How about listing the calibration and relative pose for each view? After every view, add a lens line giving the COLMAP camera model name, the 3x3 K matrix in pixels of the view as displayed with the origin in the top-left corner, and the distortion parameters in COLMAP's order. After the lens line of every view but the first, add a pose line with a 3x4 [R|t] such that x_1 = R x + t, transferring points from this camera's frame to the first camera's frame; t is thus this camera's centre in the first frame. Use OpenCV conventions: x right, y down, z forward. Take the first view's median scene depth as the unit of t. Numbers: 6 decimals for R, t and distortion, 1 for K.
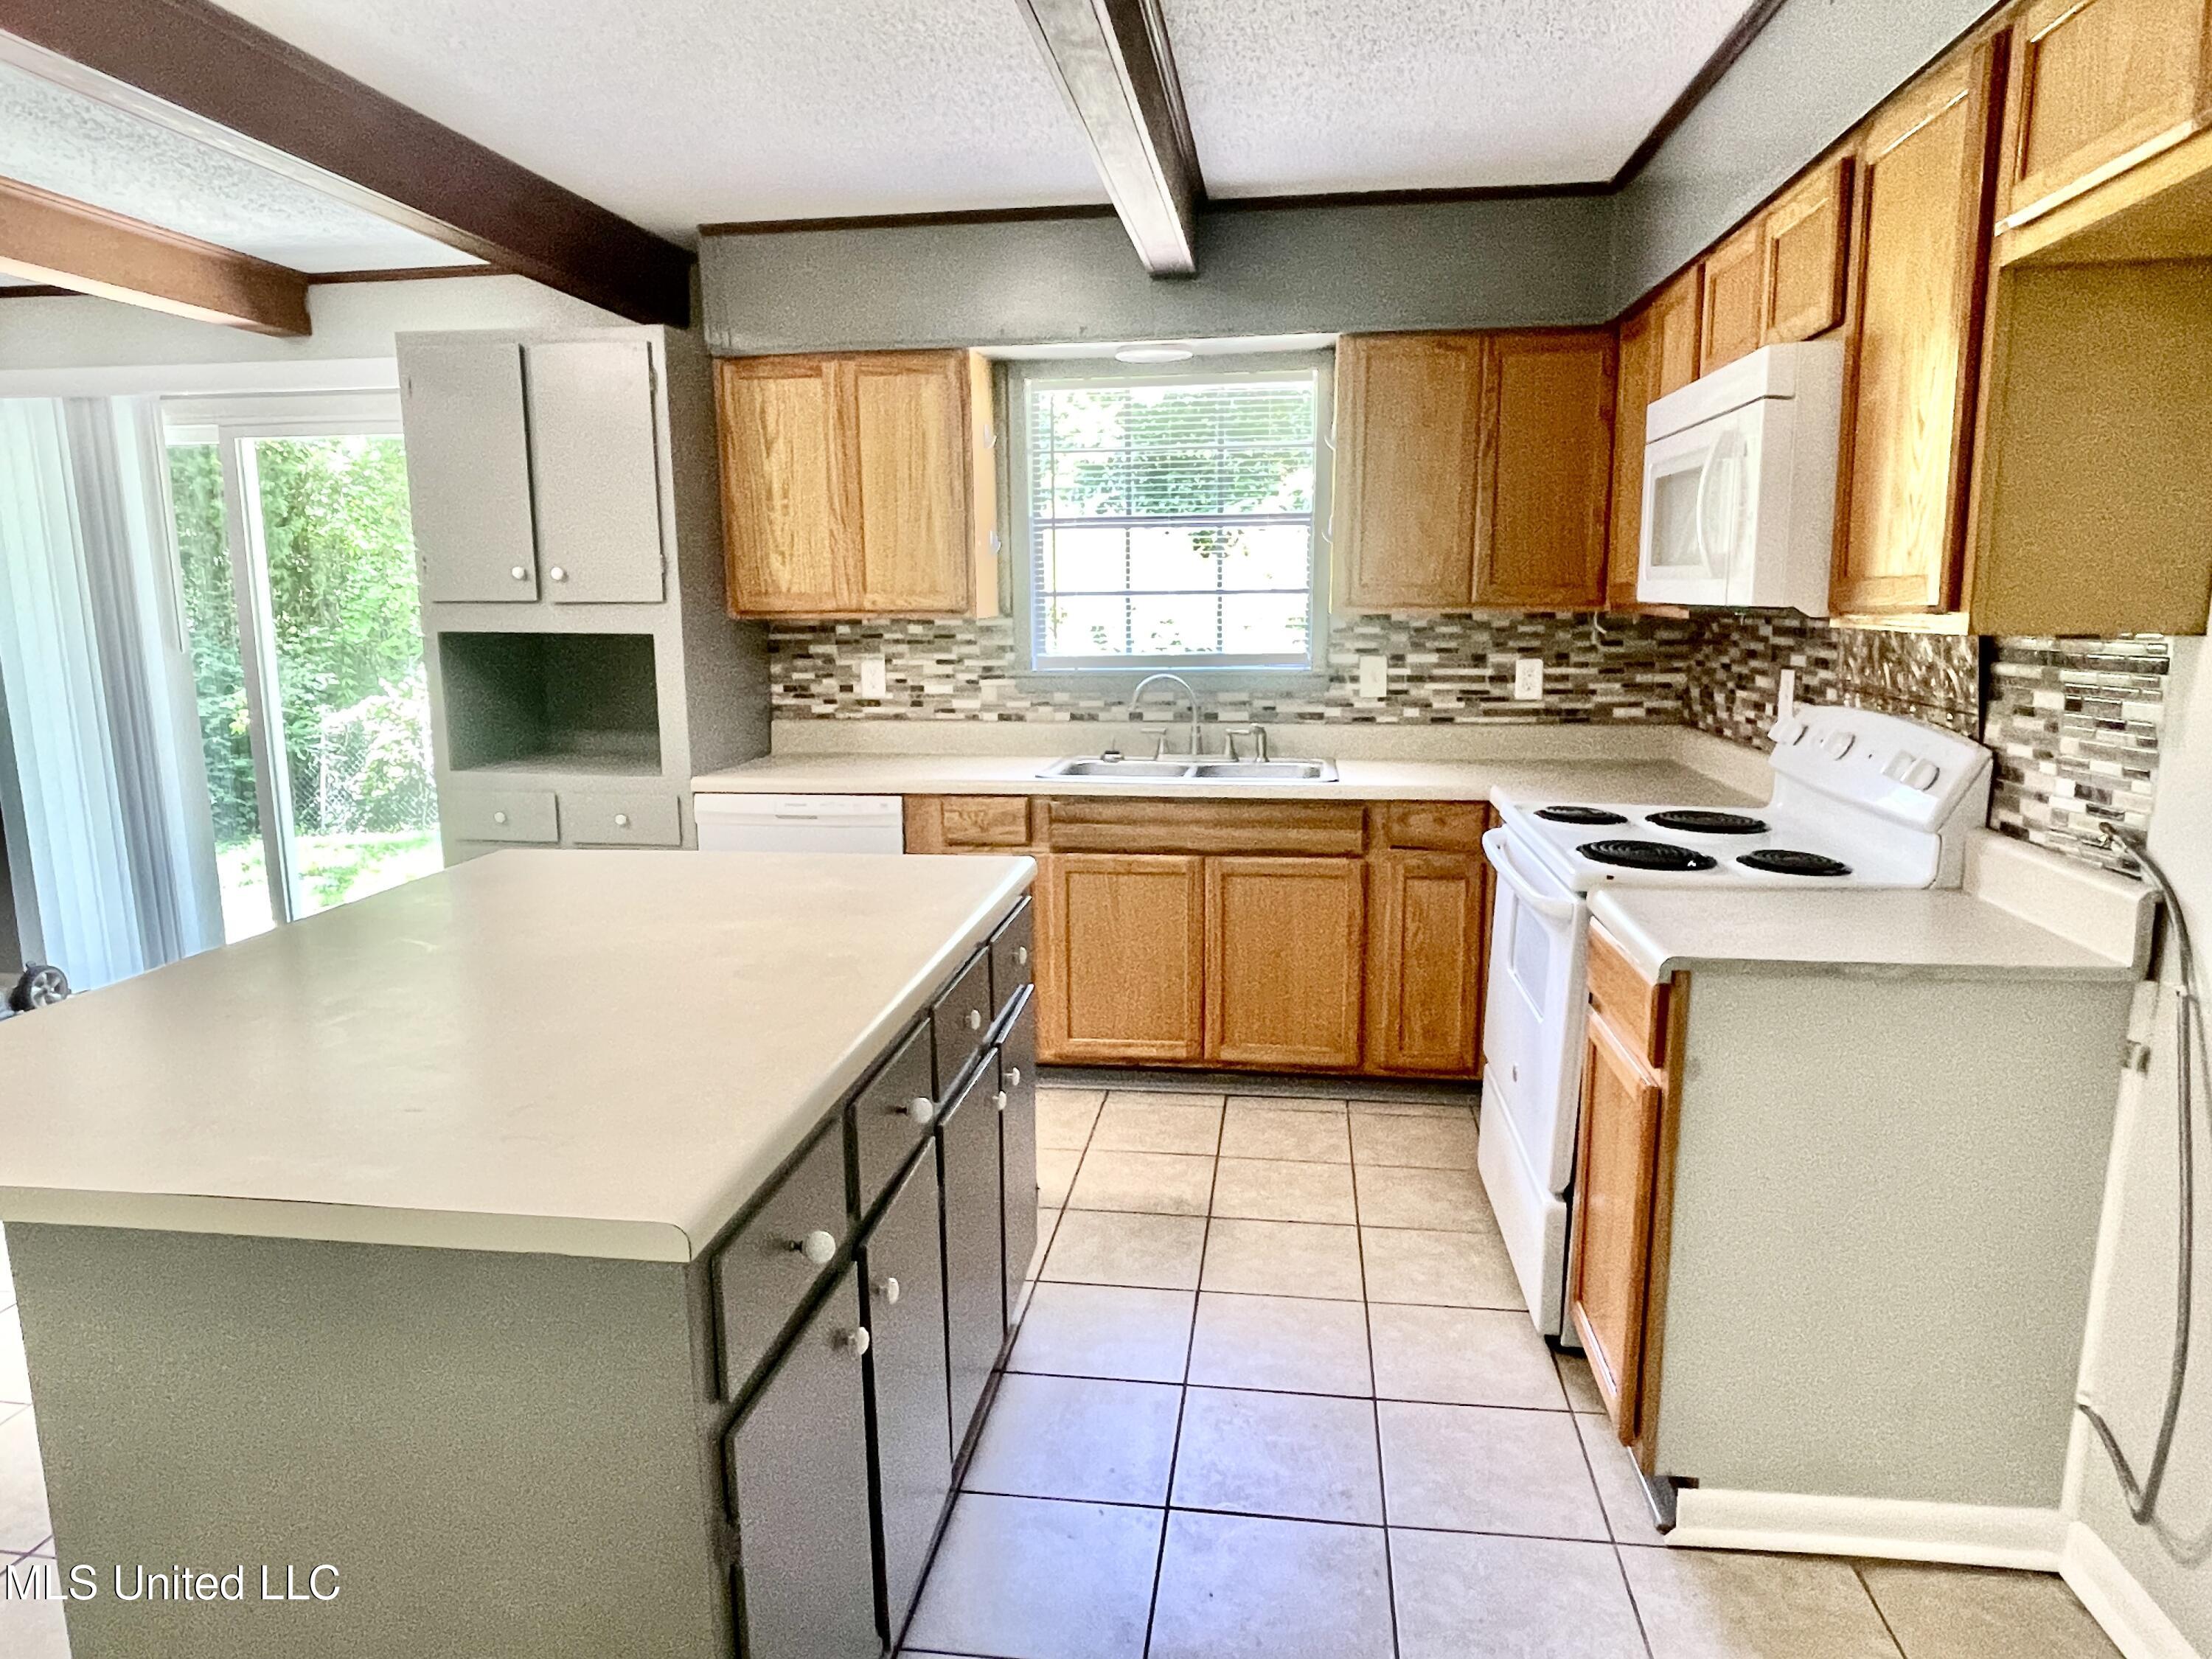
lens RADIAL K [[1370.4, 0, 1103.5], [0, 1370.4, 850.4], [0, 0, 1]] dist [-0.007052, 0.012003]
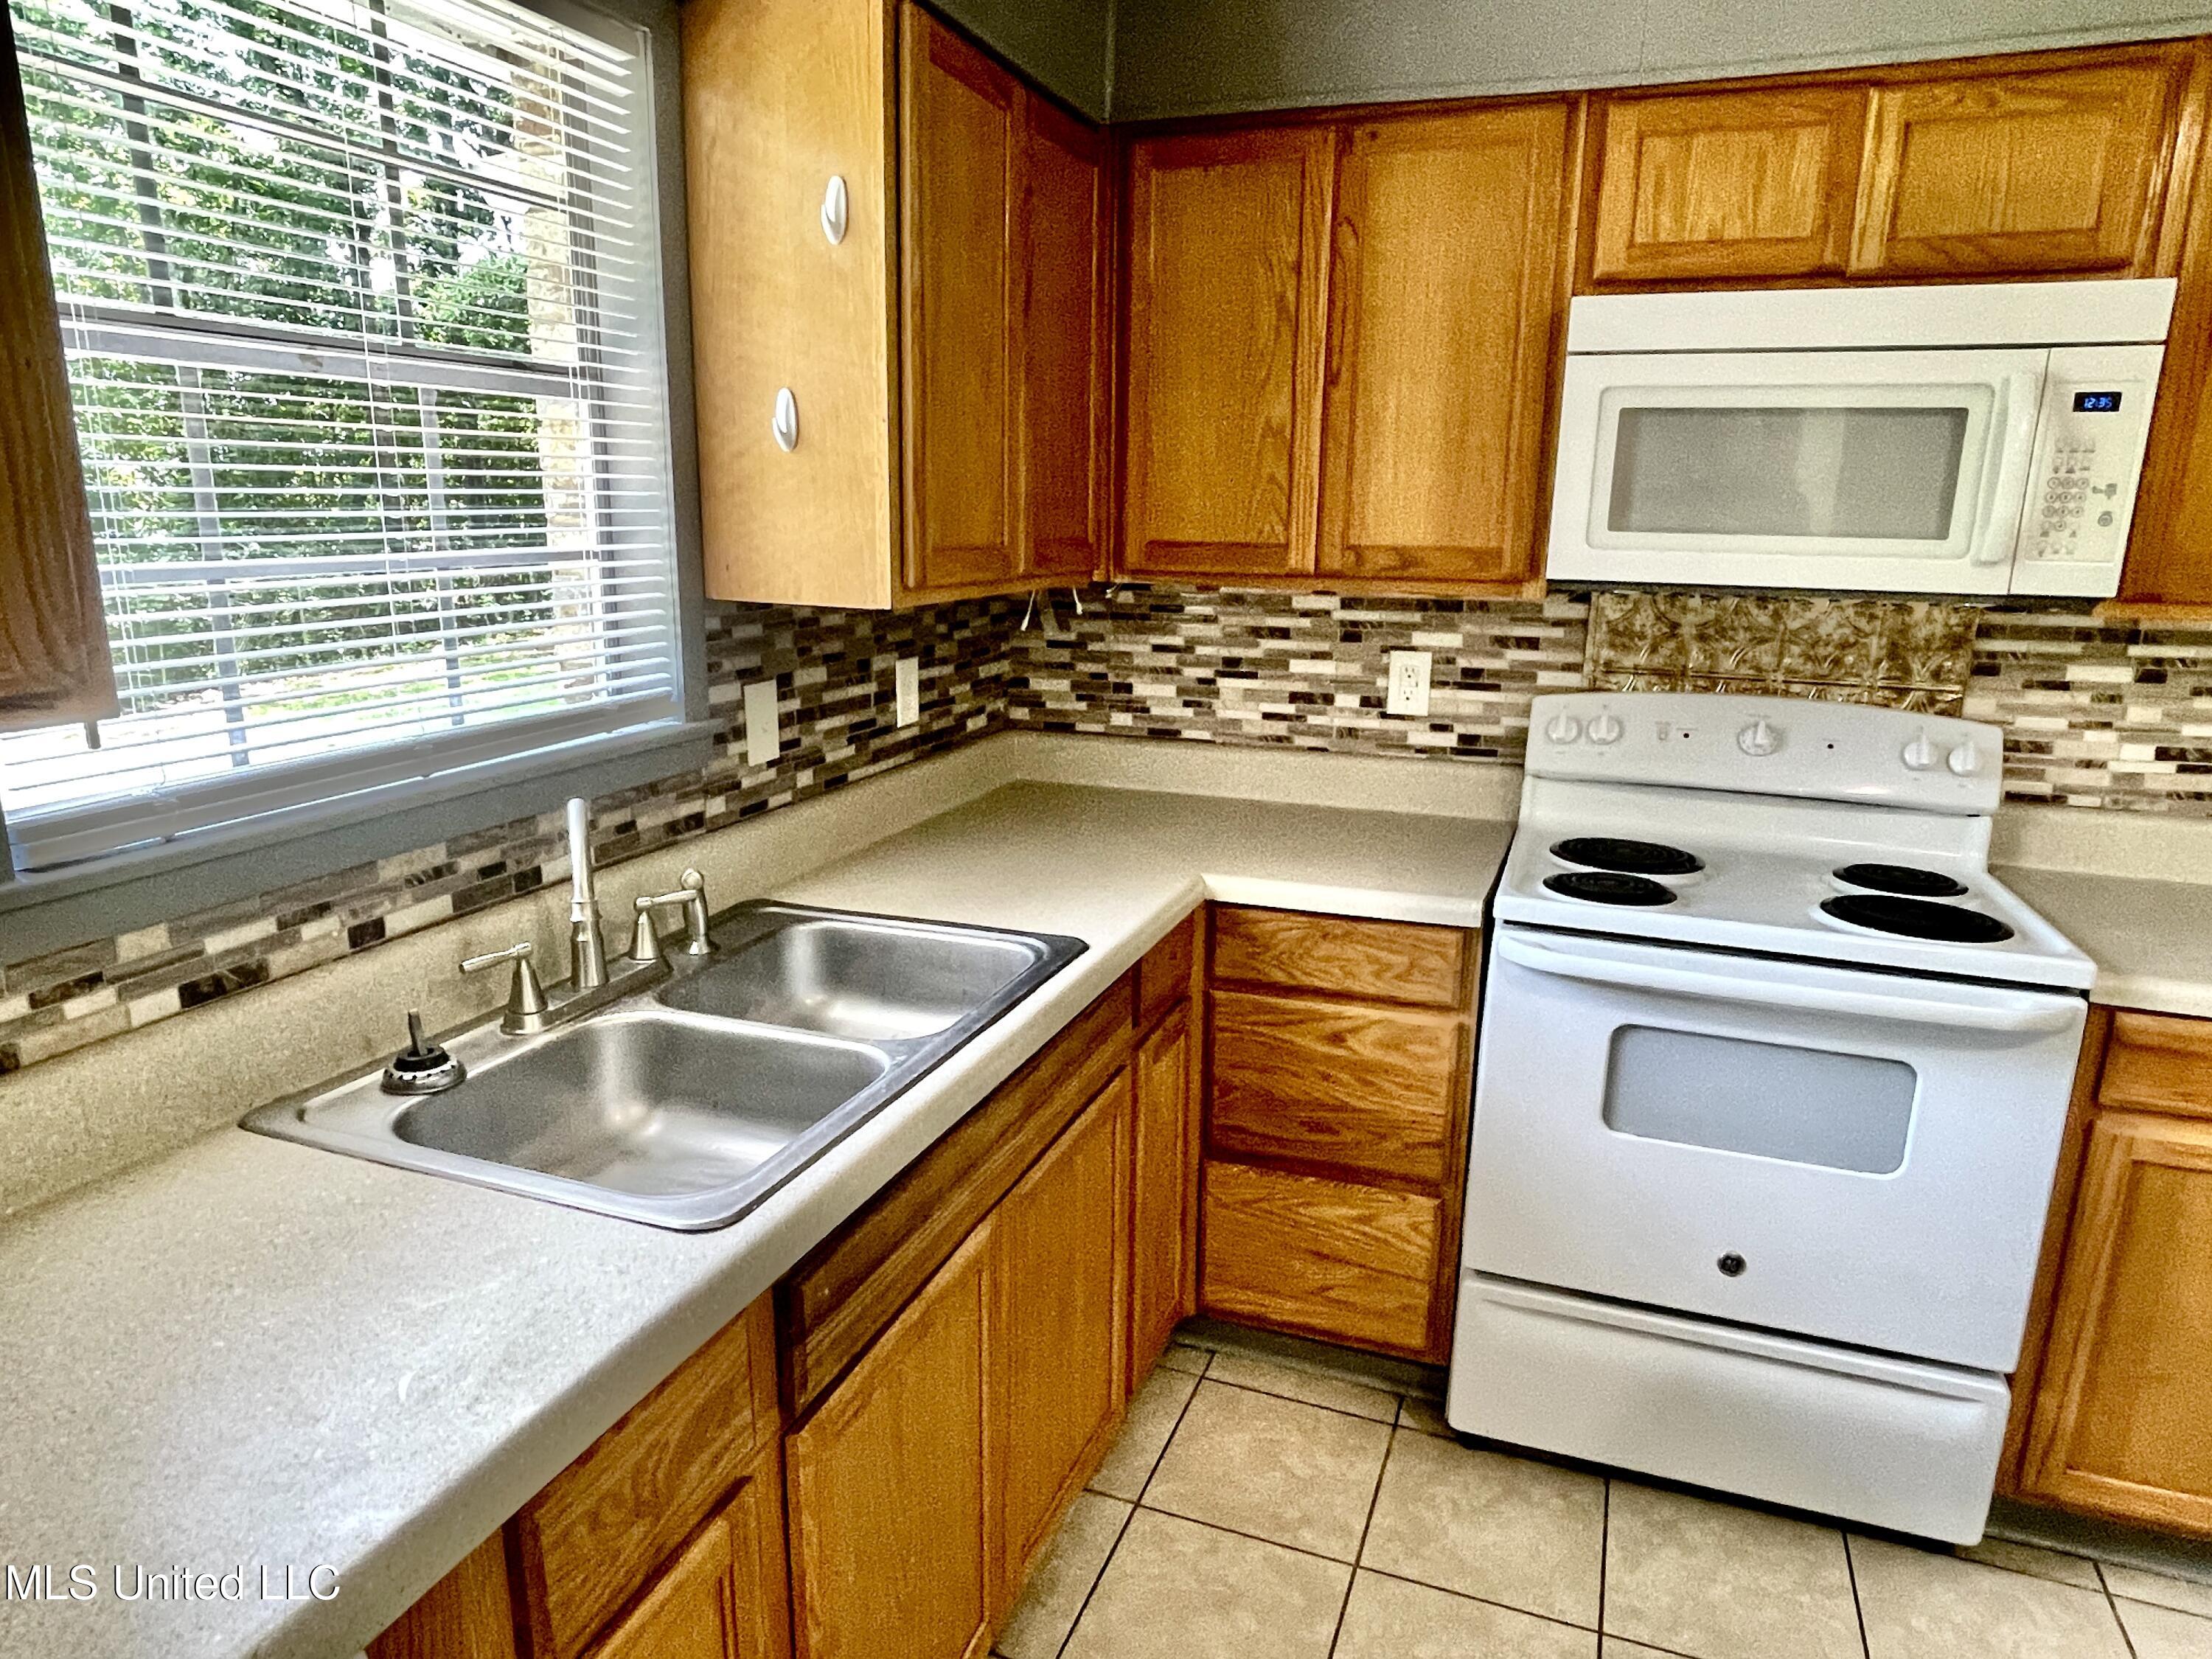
lens RADIAL K [[1370.4, 0, 1108.2], [0, 1370.4, 848.9], [0, 0, 1]] dist [-0.007052, 0.012003]
pose [[0.209732, -0.226161, 0.951243, -0.265956], [0.165132, 0.967099, 0.193522, -0.159363], [-0.963714, 0.116493, 0.240178, 0.767390]]
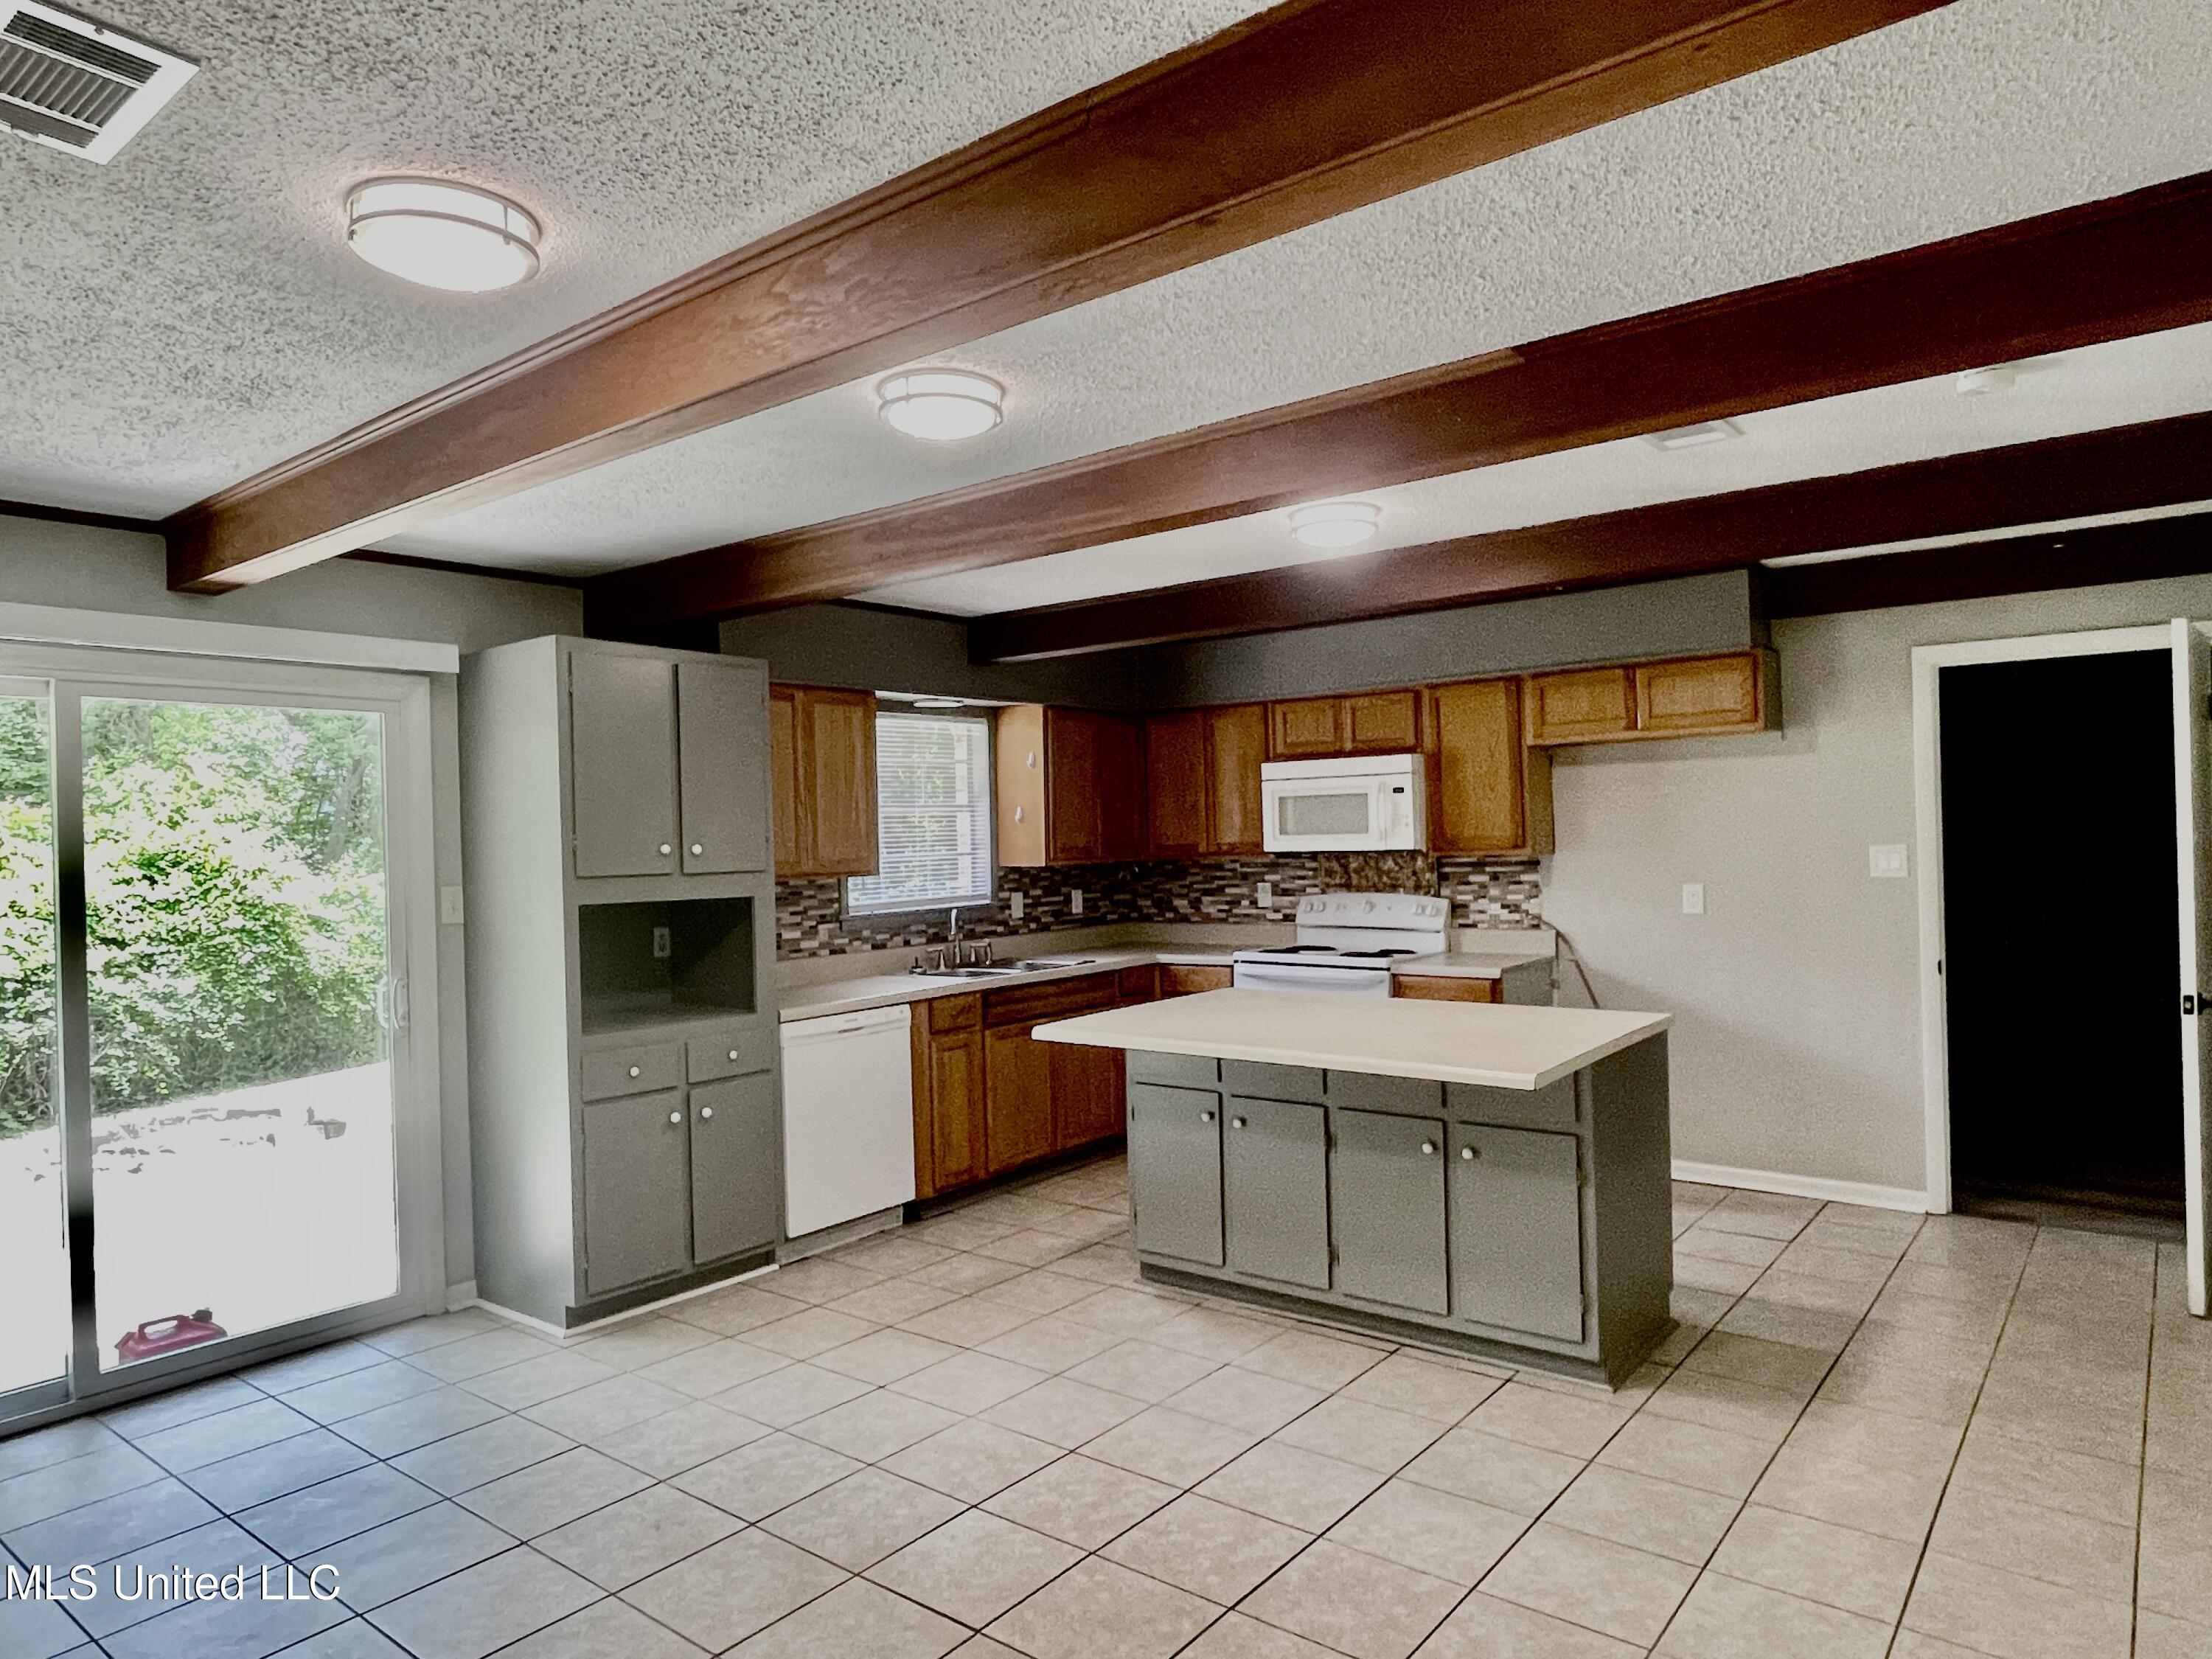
lens RADIAL K [[1370.4, 0, 1101.3], [0, 1370.4, 816.8], [0, 0, 1]] dist [-0.007052, 0.012003]
pose [[0.504694, 0.004514, 0.863286, -1.141735], [0.184893, 0.976218, -0.113196, -0.028503], [-0.843267, 0.216745, 0.491857, 0.108705]]
